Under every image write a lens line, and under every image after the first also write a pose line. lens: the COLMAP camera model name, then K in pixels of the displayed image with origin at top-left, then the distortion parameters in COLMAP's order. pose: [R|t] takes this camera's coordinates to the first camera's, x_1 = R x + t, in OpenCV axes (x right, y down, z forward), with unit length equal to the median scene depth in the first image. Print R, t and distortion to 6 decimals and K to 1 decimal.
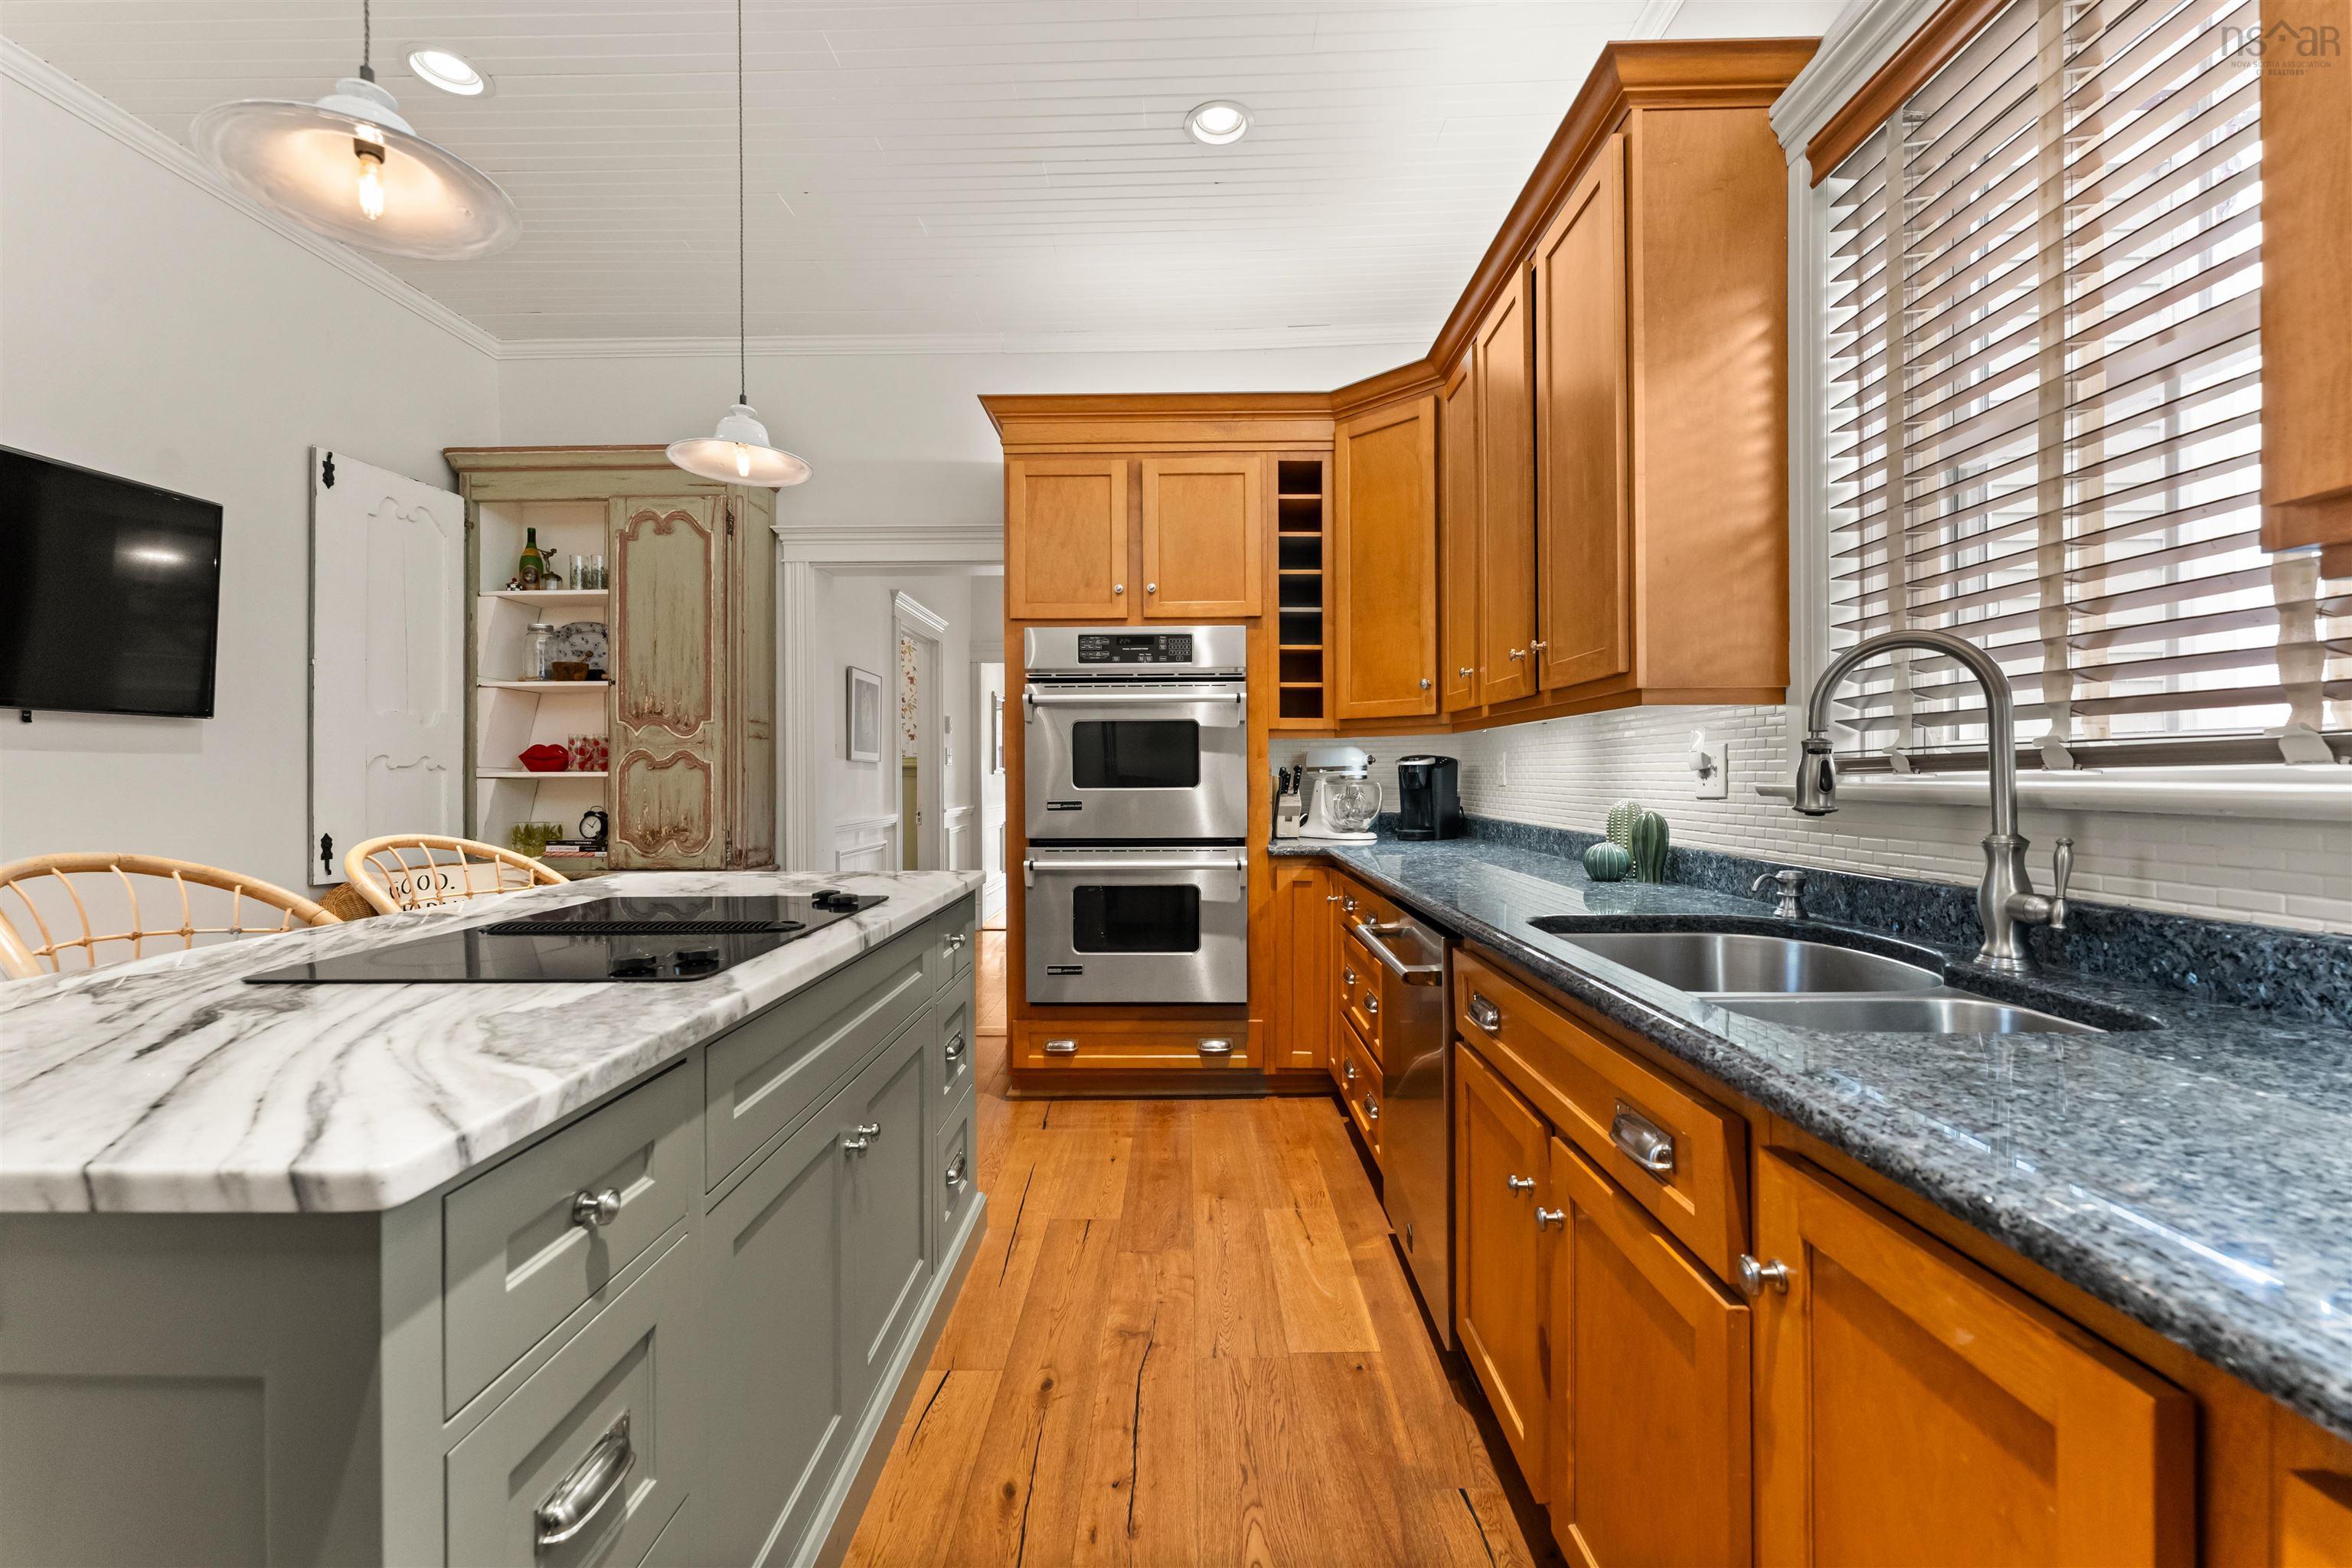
lens RADIAL K [[943.8, 0, 1173.8], [0, 943.8, 787.9], [0, 0, 1]] dist [-0.000310, 0.000108]
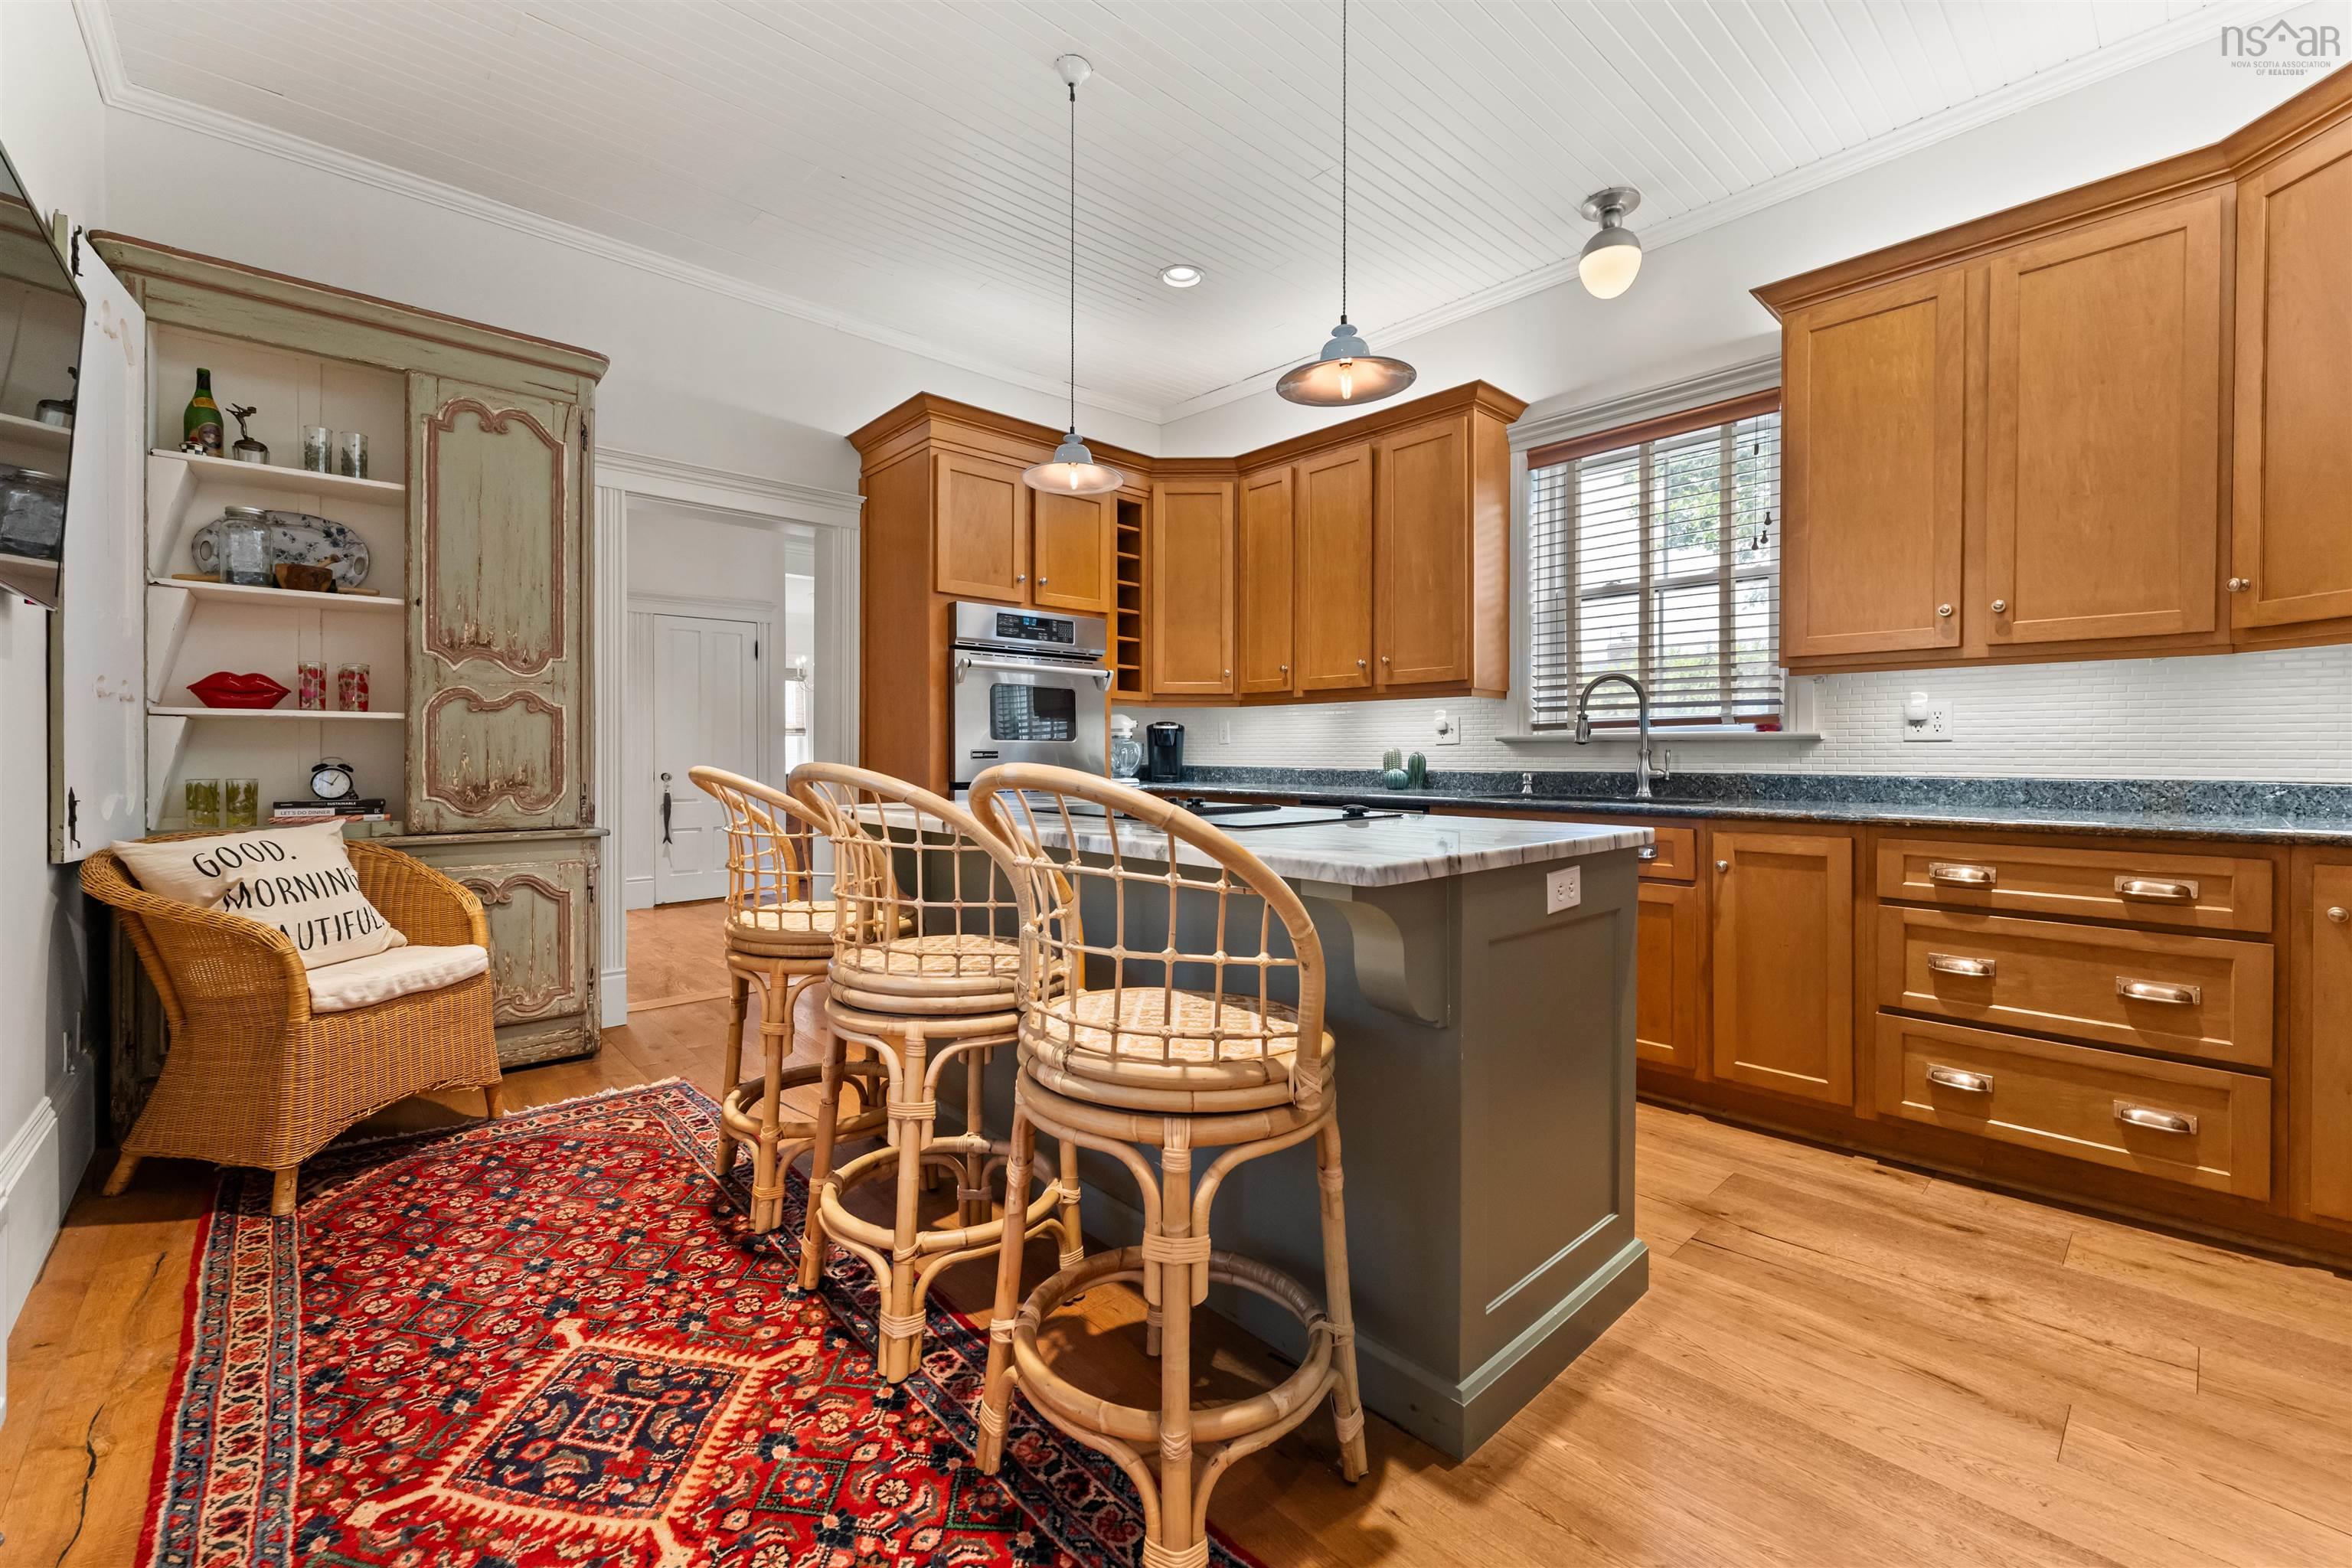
lens RADIAL K [[959.2, 0, 1178.3], [0, 959.2, 759.2], [0, 0, 1]] dist [0.000666, -0.000051]
pose [[0.728676, 0.004505, 0.684843, -0.684829], [0.003810, 0.999936, -0.010631, 0.033886], [-0.684848, 0.010355, 0.728613, -0.039786]]
